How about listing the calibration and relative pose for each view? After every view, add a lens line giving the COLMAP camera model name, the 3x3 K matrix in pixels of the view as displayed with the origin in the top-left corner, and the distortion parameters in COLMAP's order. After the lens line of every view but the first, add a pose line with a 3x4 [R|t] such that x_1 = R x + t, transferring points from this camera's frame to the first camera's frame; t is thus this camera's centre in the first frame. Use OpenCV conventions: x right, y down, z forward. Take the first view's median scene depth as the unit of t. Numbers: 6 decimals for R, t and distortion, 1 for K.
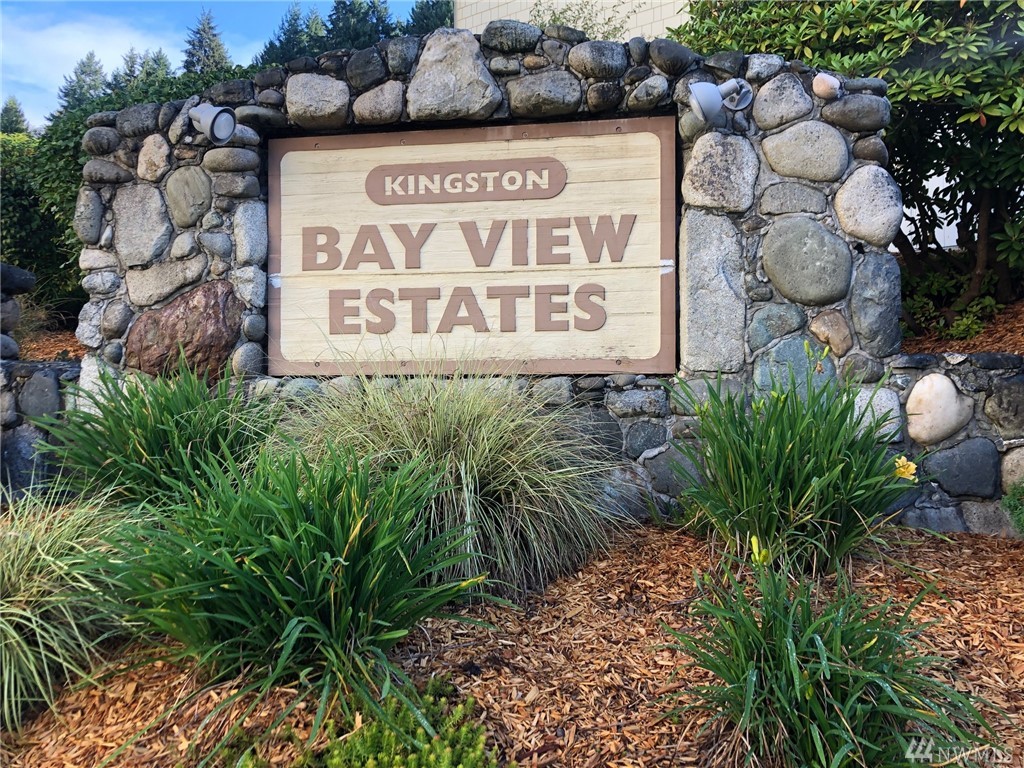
lens RADIAL K [[838.5, 0, 512.8], [0, 838.5, 385.6], [0, 0, 1]] dist [0.040622, -0.041860]
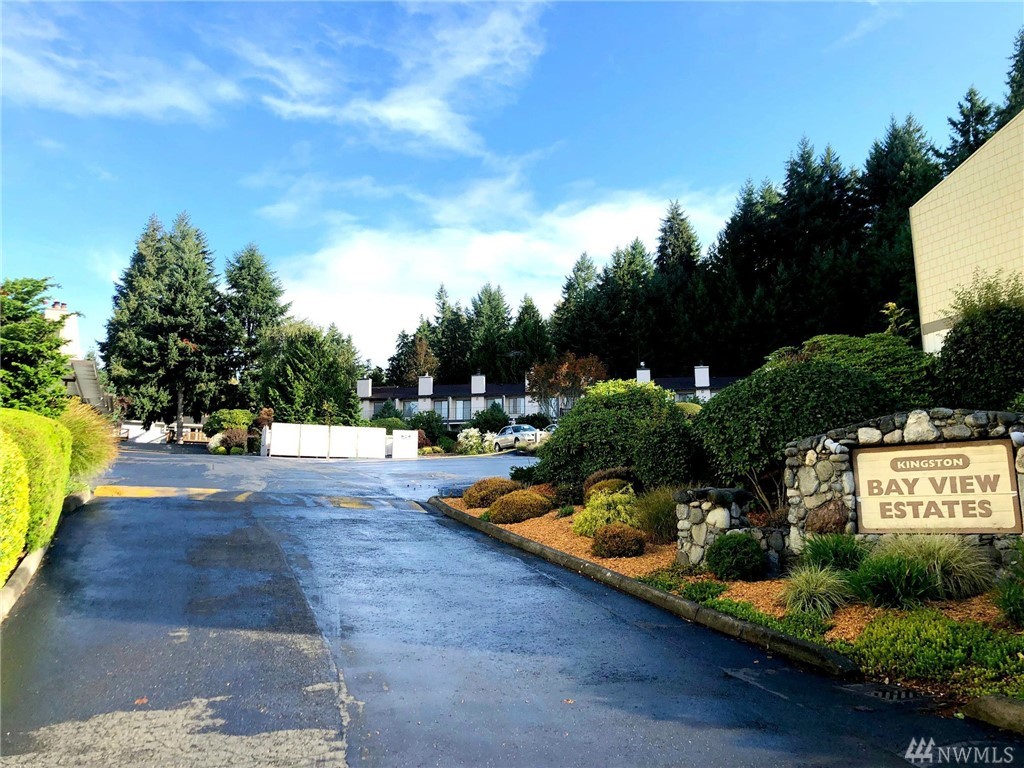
lens RADIAL K [[838.5, 0, 519.6], [0, 838.5, 358.7], [0, 0, 1]] dist [0.040622, -0.041860]
pose [[0.861404, -0.102715, -0.497426, 0.202415], [-0.001160, 0.978938, -0.204152, -0.006464], [0.507919, 0.176434, 0.843142, -2.111259]]
